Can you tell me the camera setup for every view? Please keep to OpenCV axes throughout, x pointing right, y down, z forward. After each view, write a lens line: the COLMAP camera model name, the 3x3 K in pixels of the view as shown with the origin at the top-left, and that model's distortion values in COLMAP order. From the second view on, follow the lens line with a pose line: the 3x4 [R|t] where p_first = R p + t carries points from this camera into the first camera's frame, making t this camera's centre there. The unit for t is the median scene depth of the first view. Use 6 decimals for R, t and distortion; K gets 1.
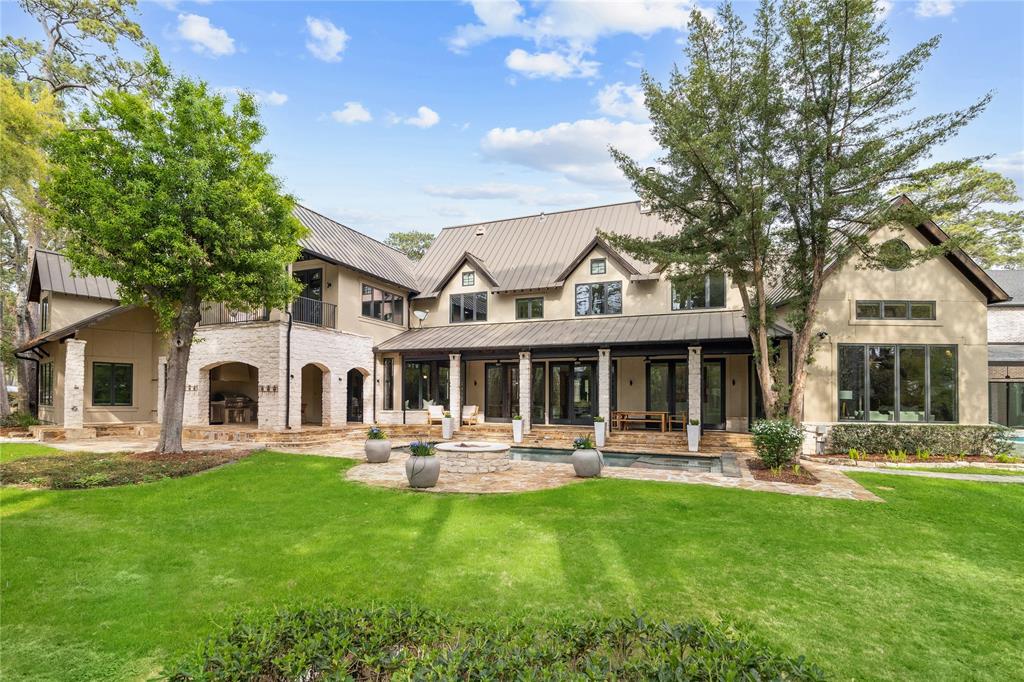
lens RADIAL K [[502.0, 0, 513.5], [0, 502.0, 342.5], [0, 0, 1]] dist [-0.004279, -0.000224]
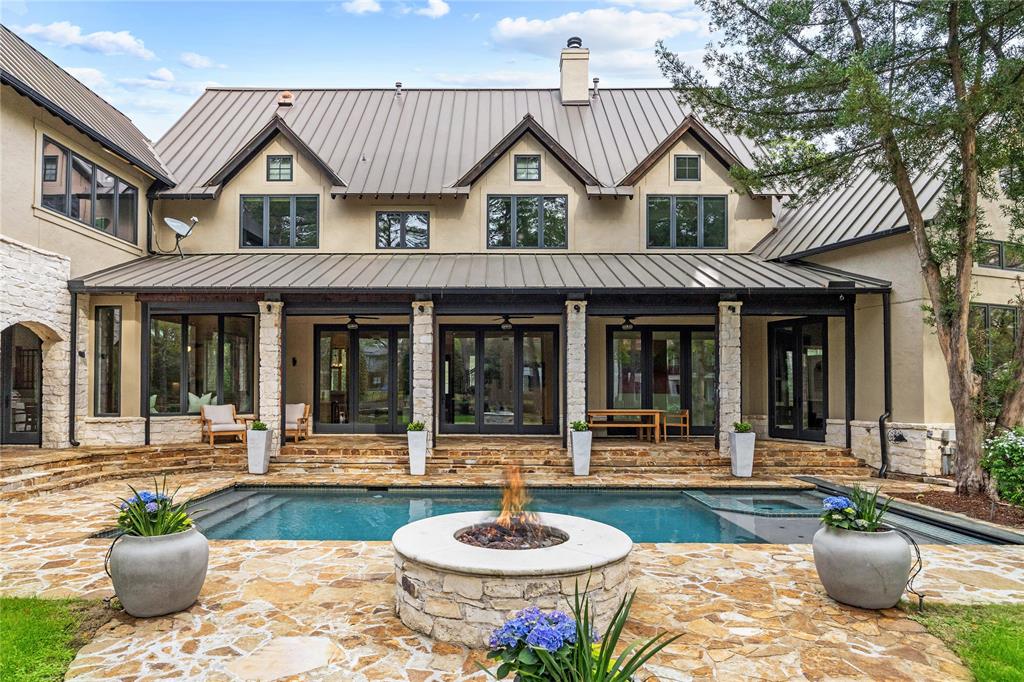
lens RADIAL K [[603.9, 0, 511.3], [0, 603.9, 344.9], [0, 0, 1]] dist [-0.001967, 0.001590]
pose [[0.919722, 0.022117, 0.391947, -0.125323], [-0.037503, 0.998795, 0.031642, 0.036592], [-0.390775, -0.043801, 0.919444, 0.339200]]
